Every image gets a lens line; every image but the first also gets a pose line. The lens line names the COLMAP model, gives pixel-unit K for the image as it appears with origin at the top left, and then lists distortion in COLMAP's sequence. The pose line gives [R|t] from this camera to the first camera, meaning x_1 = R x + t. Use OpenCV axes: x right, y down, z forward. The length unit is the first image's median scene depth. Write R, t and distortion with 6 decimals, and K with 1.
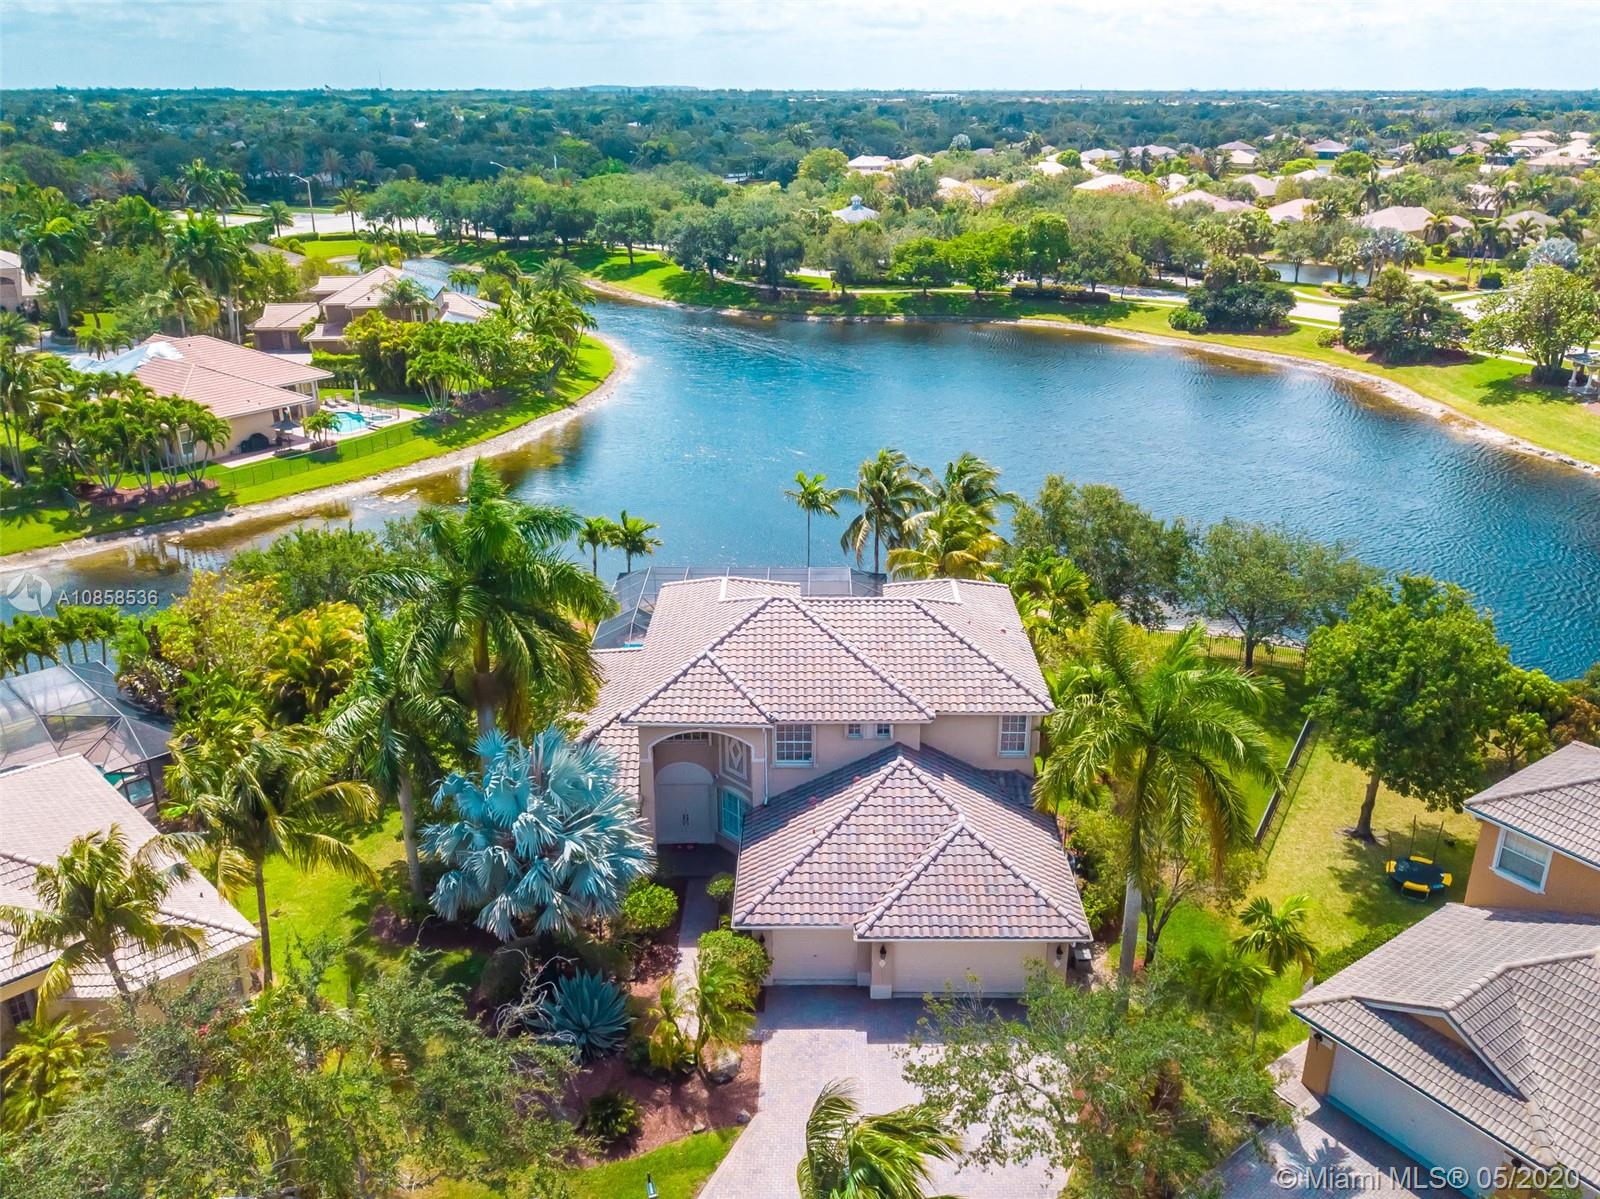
lens RADIAL K [[1204.0, 0, 796.6], [0, 1204.0, 589.5], [0, 0, 1]] dist [-0.001178, 0.001481]
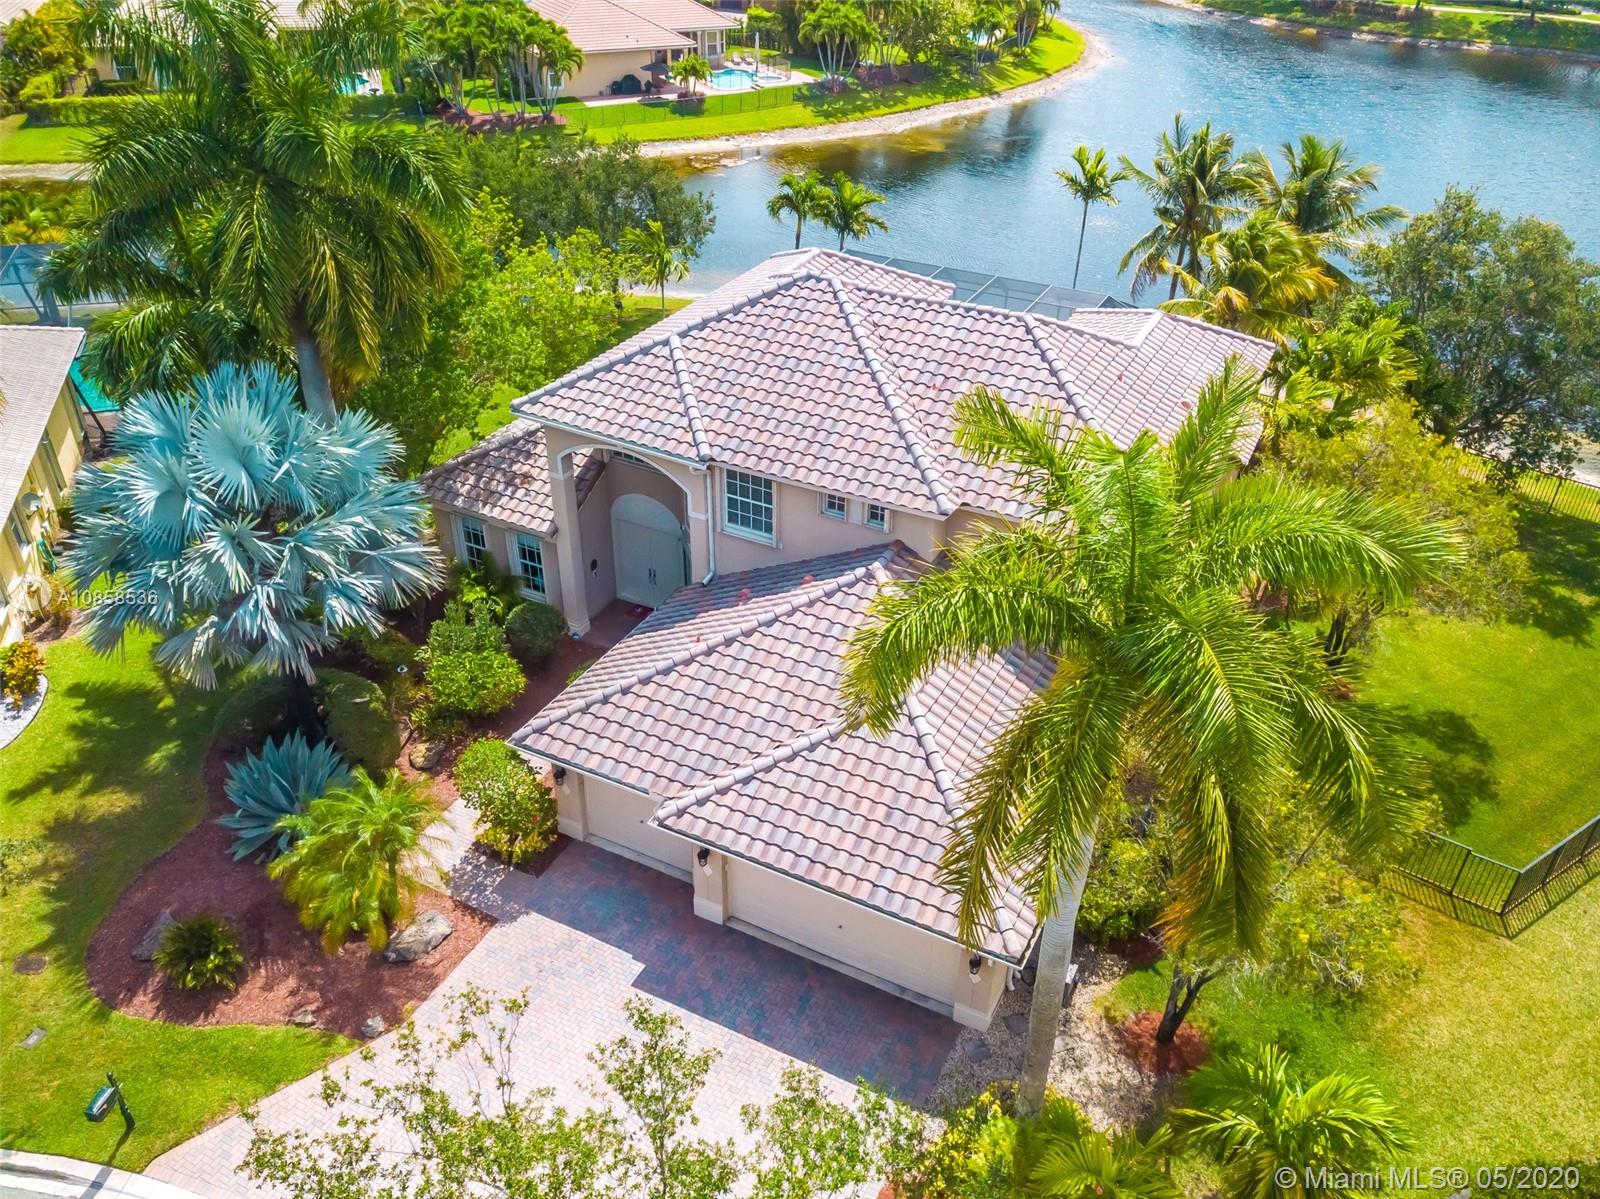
lens RADIAL K [[1204.0, 0, 798.6], [0, 1204.0, 615.7], [0, 0, 1]] dist [-0.001178, 0.001481]
pose [[0.903982, 0.262629, -0.337405, 0.246463], [-0.181329, 0.950125, 0.253736, 0.017743], [0.387215, -0.168192, 0.906519, 0.409953]]
